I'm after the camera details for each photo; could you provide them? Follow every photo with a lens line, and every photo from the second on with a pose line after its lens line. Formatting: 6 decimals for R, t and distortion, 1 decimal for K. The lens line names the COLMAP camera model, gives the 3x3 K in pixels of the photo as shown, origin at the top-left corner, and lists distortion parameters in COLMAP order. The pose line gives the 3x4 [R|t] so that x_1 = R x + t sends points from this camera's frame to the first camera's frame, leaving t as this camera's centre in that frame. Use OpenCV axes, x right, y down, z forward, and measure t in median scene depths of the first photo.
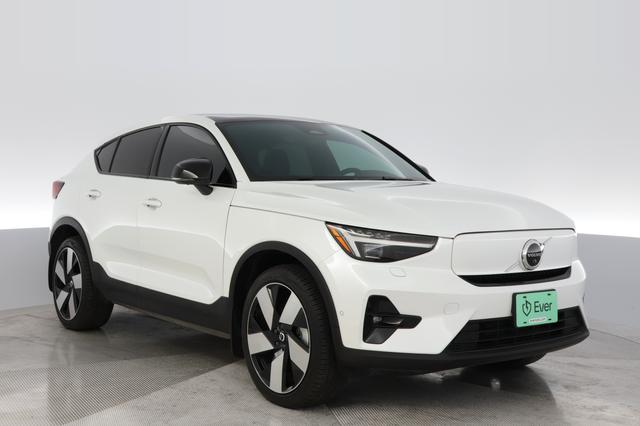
lens RADIAL K [[994.2, 0, 320.0], [0, 994.2, 213.0], [0, 0, 1]] dist [0.020433, -0.056008]
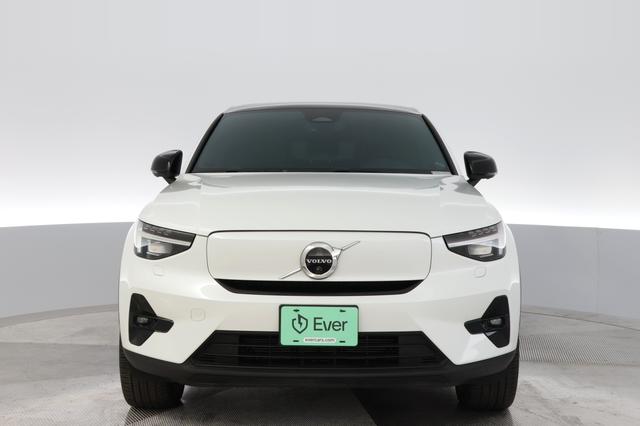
lens RADIAL K [[994.2, 0, 320.0], [0, 994.2, 213.0], [0, 0, 1]] dist [0.020433, -0.056008]
pose [[0.738727, 0.020740, -0.673686, 0.779759], [-0.016521, 0.999783, 0.012663, -0.008097], [0.673803, 0.001775, 0.738909, 0.397631]]
